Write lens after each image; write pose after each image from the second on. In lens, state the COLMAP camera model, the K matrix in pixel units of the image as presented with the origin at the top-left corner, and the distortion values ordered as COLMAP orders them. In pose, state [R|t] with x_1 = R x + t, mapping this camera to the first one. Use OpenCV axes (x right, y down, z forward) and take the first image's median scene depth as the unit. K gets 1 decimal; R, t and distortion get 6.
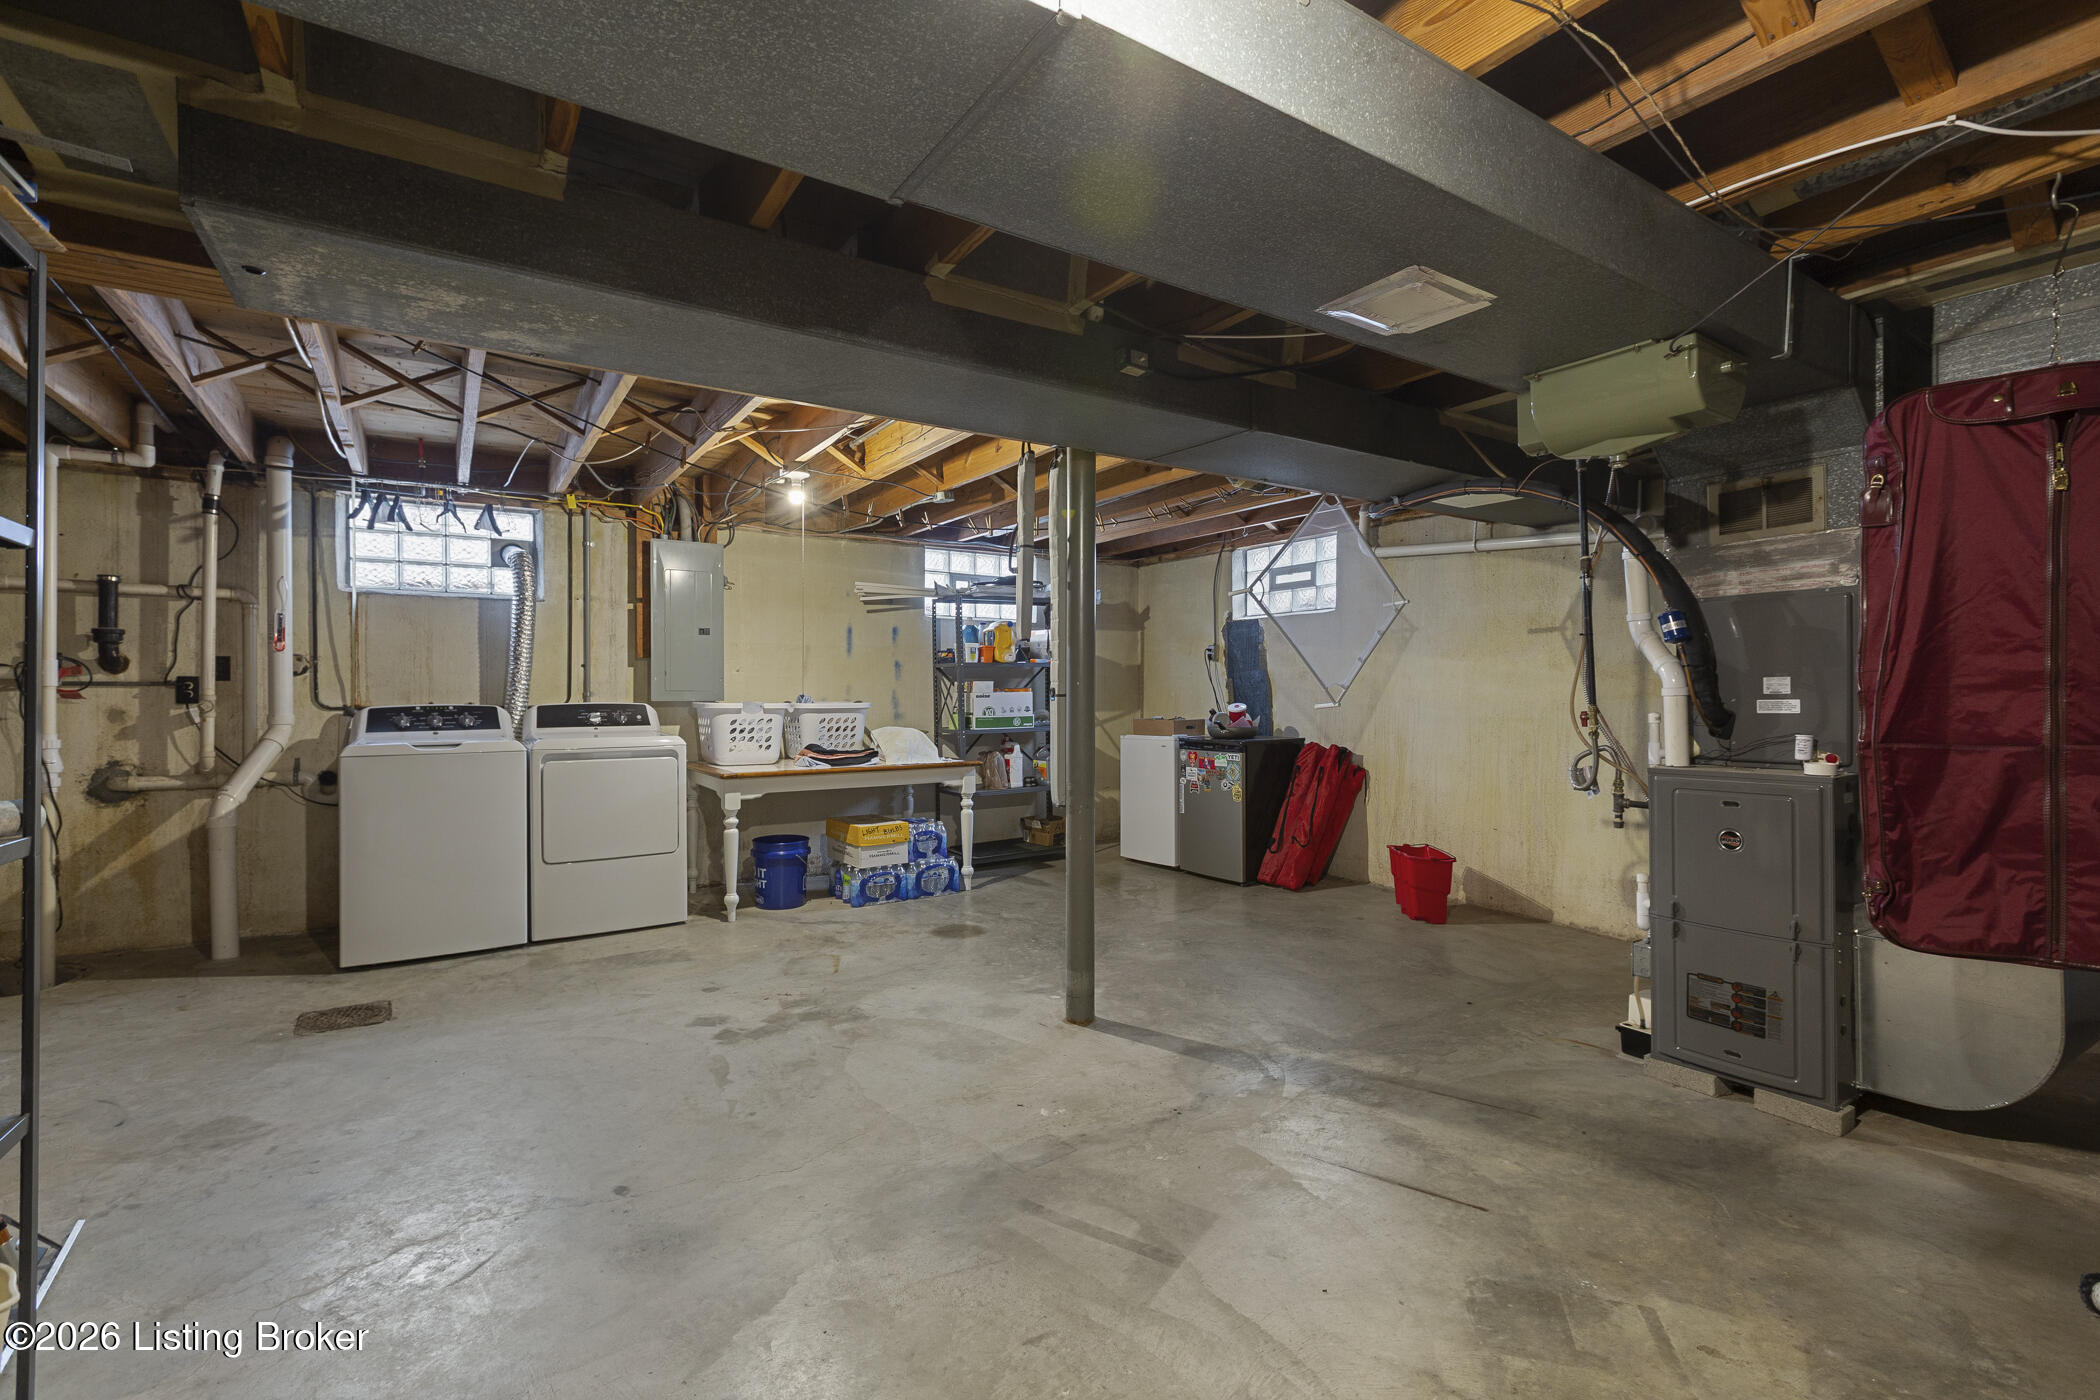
lens RADIAL K [[929.9, 0, 1052.8], [0, 929.9, 700.1], [0, 0, 1]] dist [-0.000537, 0.000759]
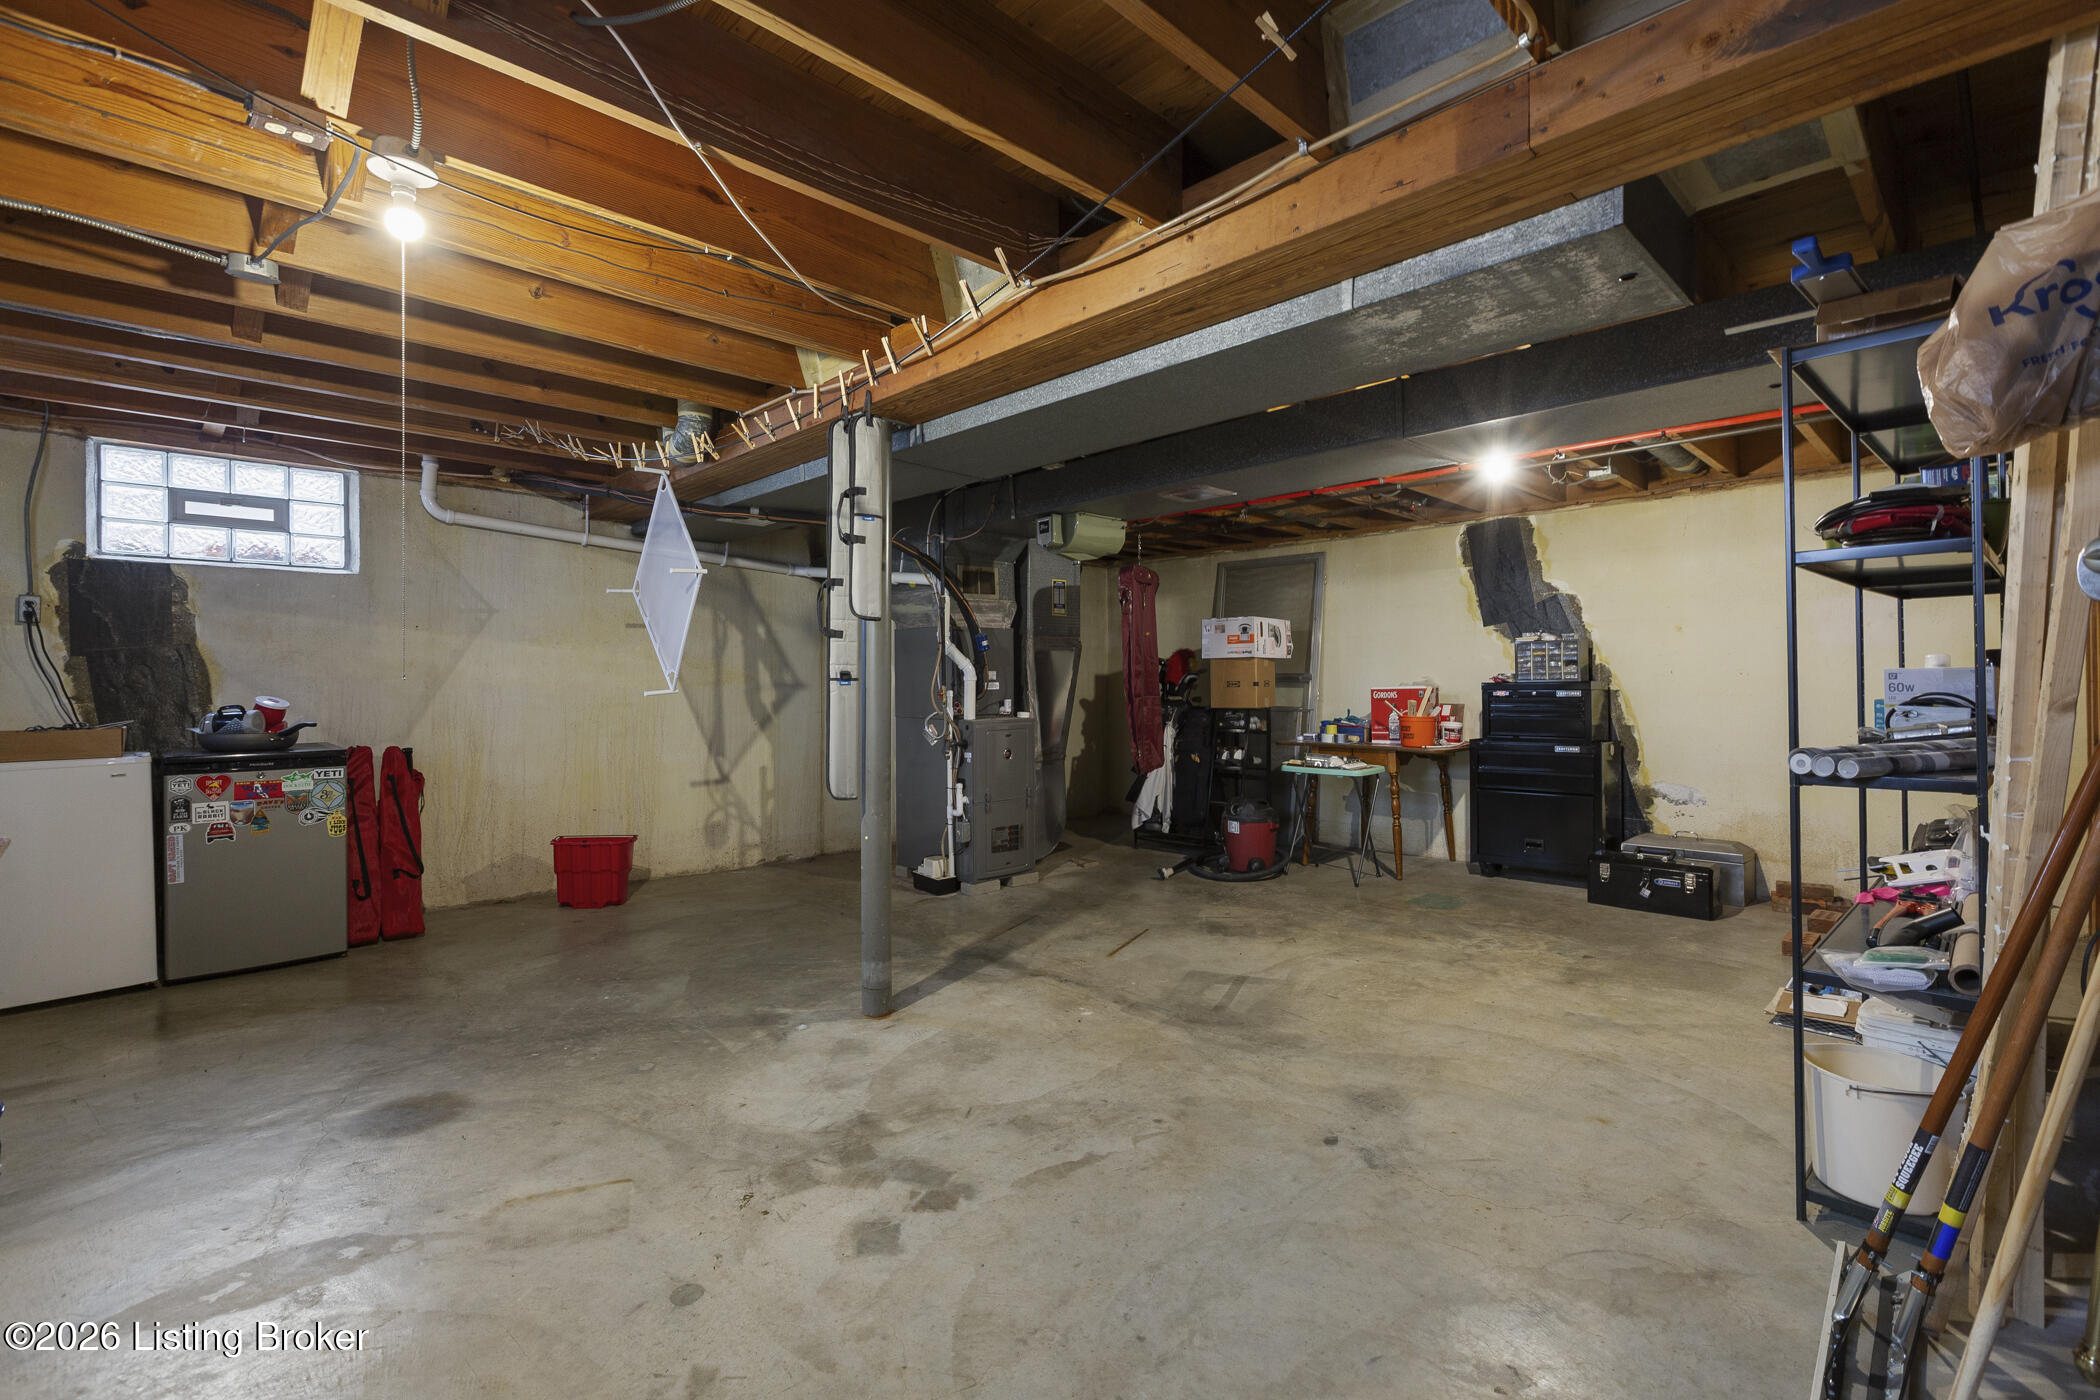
lens RADIAL K [[929.9, 0, 1053.3], [0, 929.9, 683.0], [0, 0, 1]] dist [-0.000537, 0.000759]
pose [[-0.178119, 0.000950, 0.984008, -0.958967], [0.011070, 0.999938, 0.001039, -0.000514], [-0.983947, 0.011078, -0.178119, 0.986690]]
